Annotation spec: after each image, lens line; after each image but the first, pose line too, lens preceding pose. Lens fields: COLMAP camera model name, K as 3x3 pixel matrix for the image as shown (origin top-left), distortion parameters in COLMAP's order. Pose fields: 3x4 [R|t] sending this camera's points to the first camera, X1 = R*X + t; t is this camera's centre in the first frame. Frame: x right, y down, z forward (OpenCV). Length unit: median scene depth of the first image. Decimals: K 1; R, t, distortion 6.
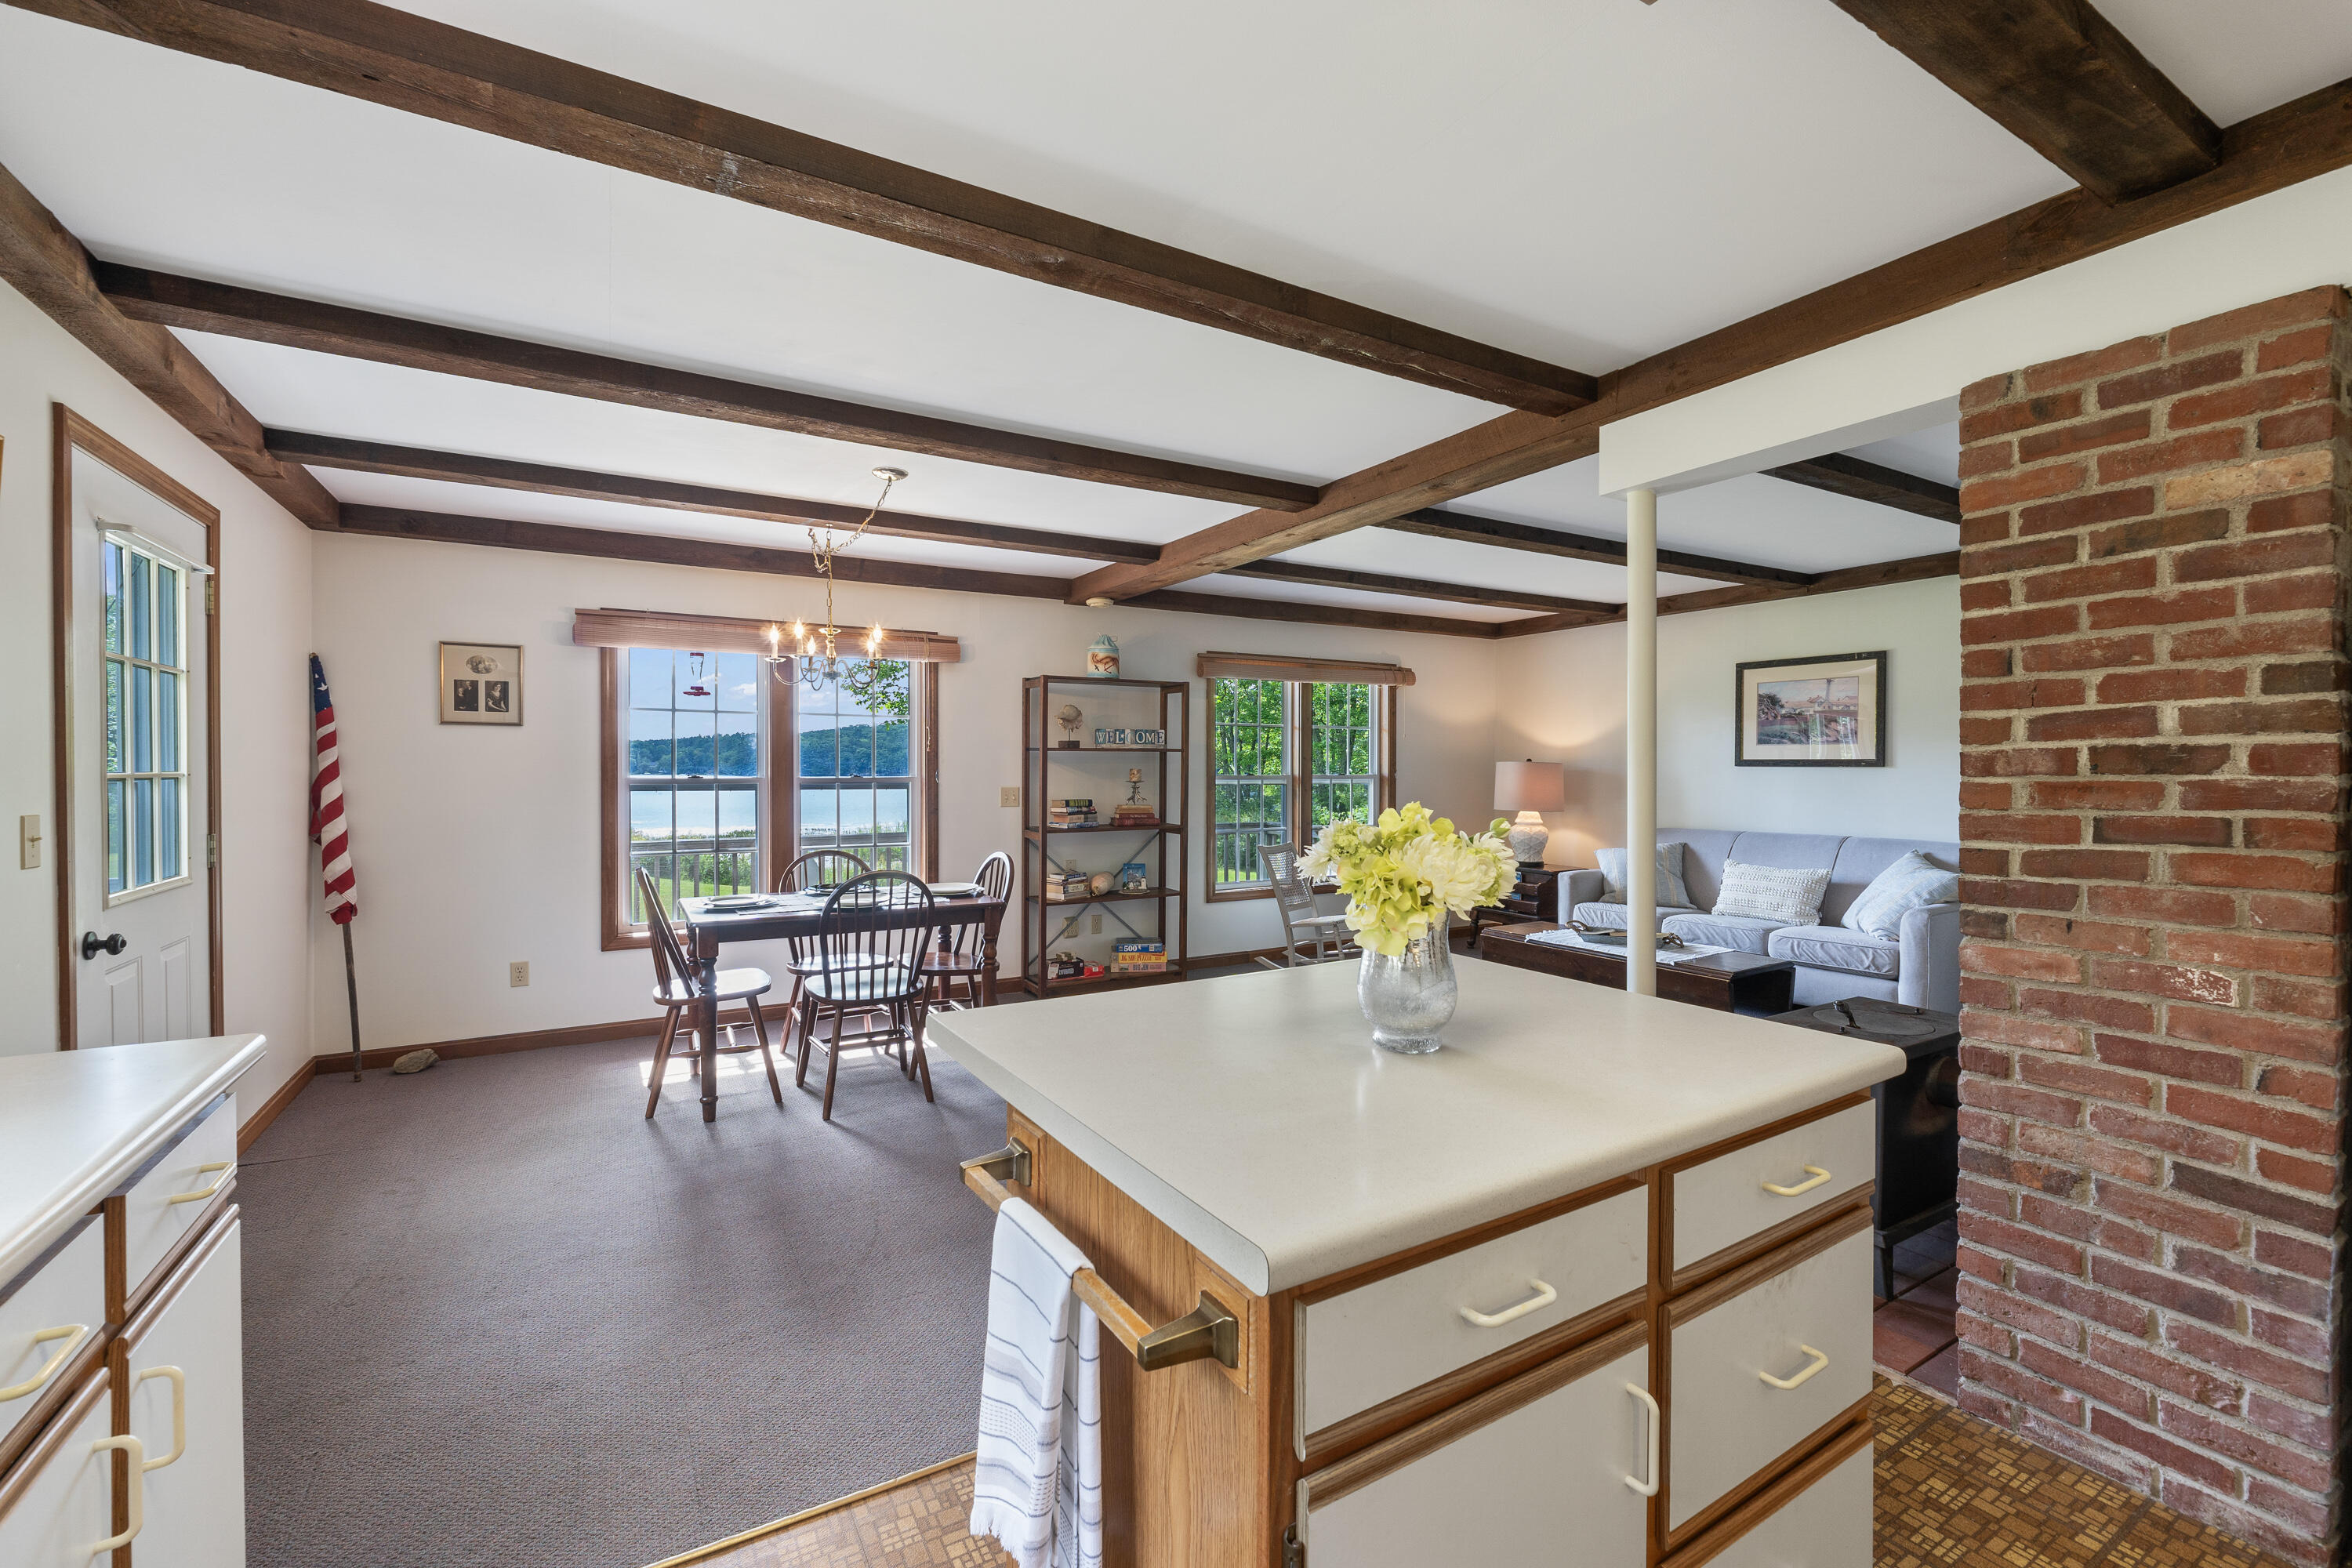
lens RADIAL K [[984.3, 0, 1169.3], [0, 984.3, 778.7], [0, 0, 1]] dist [-0.005378, -0.000599]
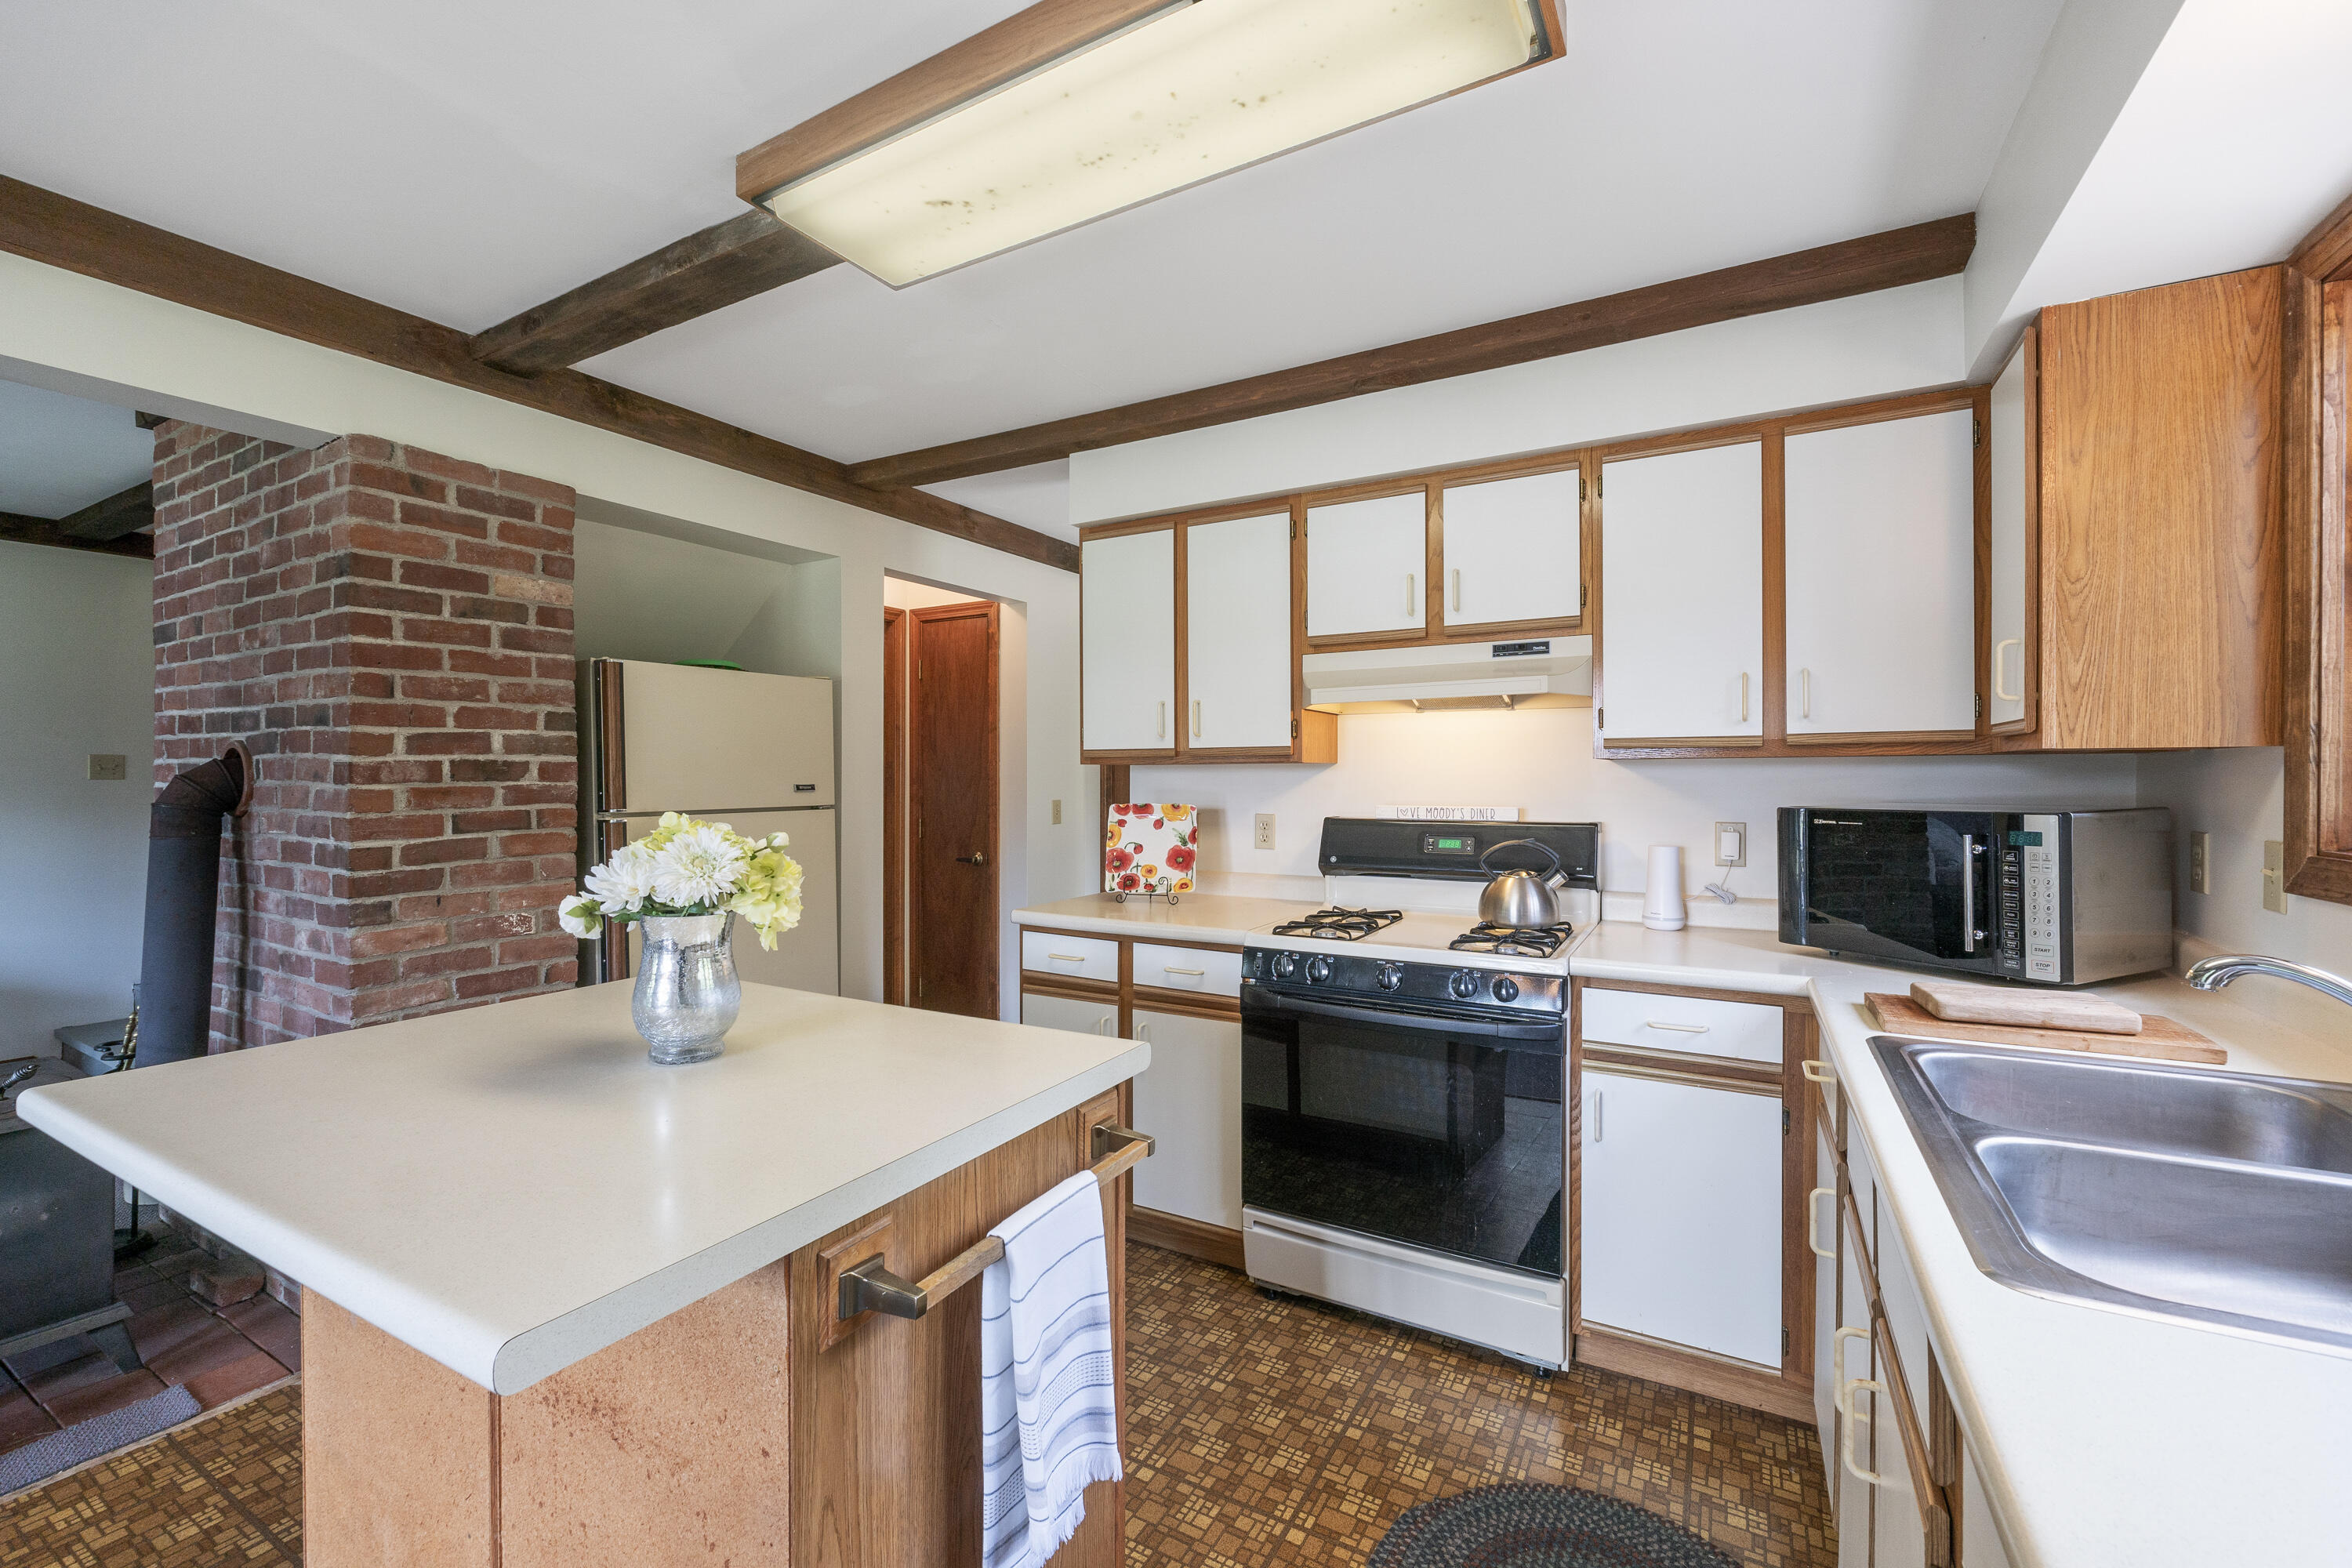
lens RADIAL K [[984.3, 0, 1167.4], [0, 984.3, 775.9], [0, 0, 1]] dist [-0.005378, -0.000599]
pose [[-0.497051, -0.000133, 0.867721, -0.230114], [0.006283, 0.999973, 0.003753, -0.003716], [-0.867699, 0.007318, -0.497037, 0.282947]]
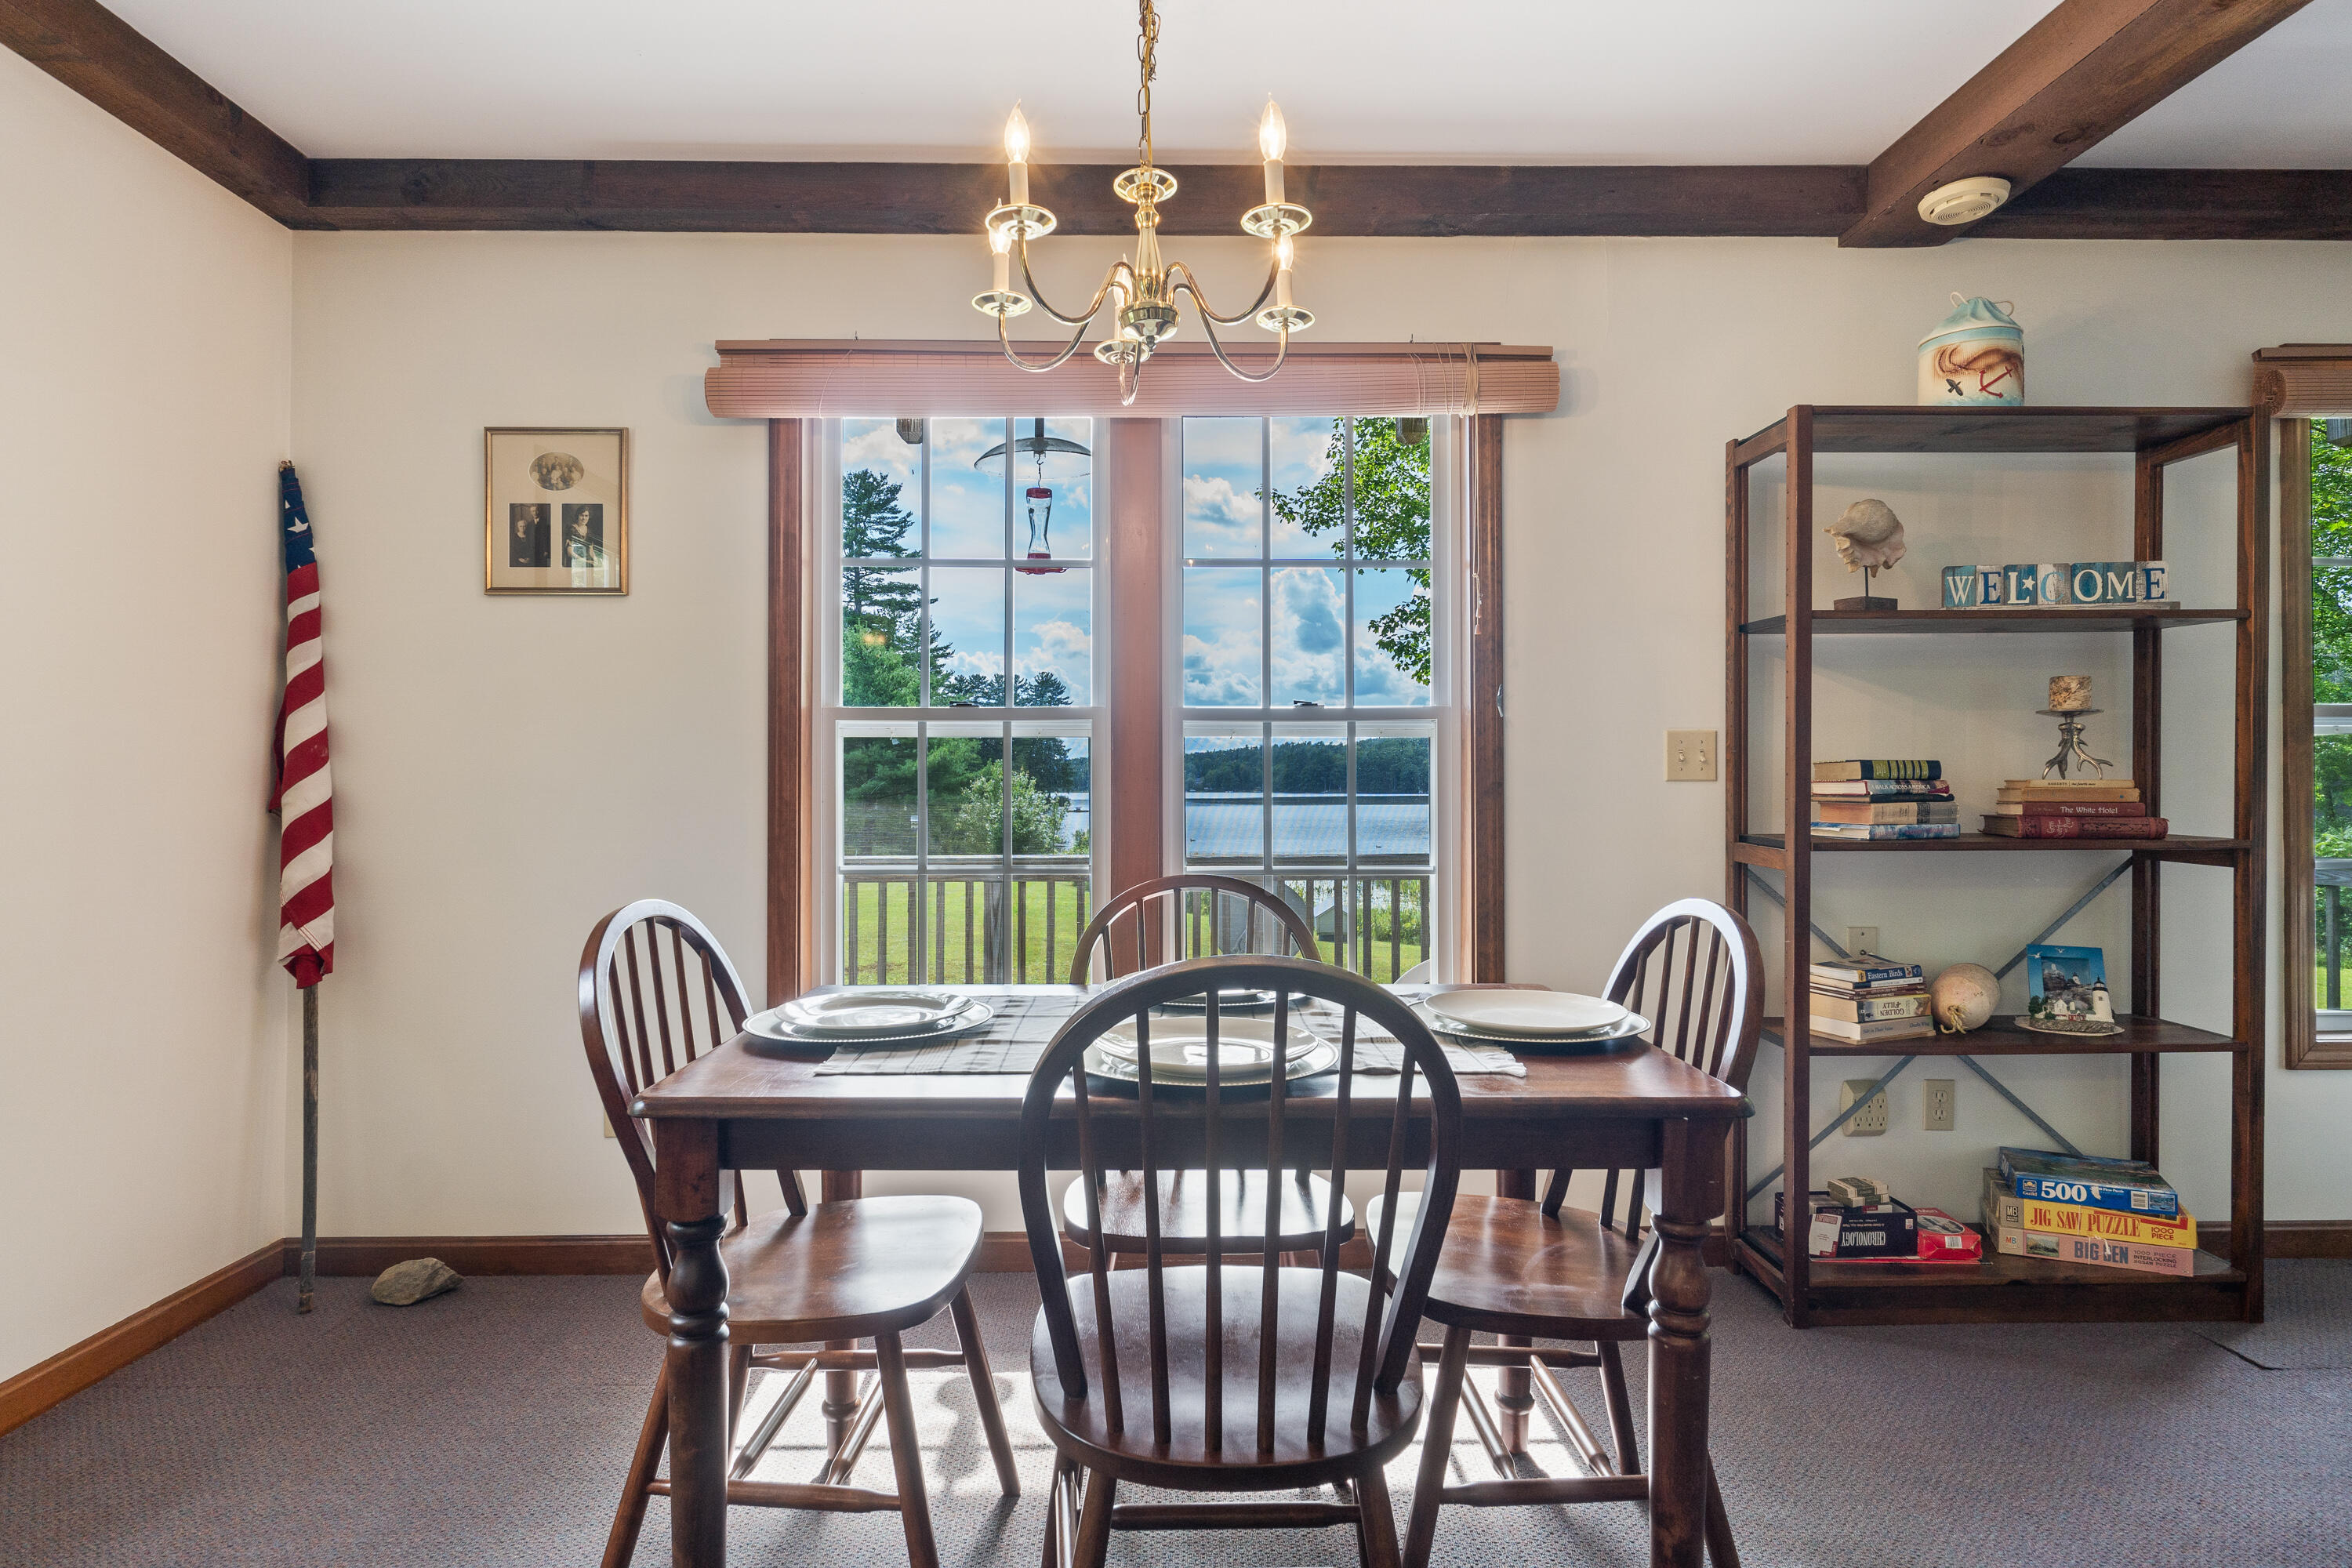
lens RADIAL K [[1250.8, 0, 1169.3], [0, 1250.8, 773.4], [0, 0, 1]] dist [-0.001826, 0.000061]
pose [[0.872765, -0.006048, -0.488104, -0.107839], [-0.003208, 0.999831, -0.018125, 0.037140], [0.488130, 0.017385, 0.872598, 0.501693]]
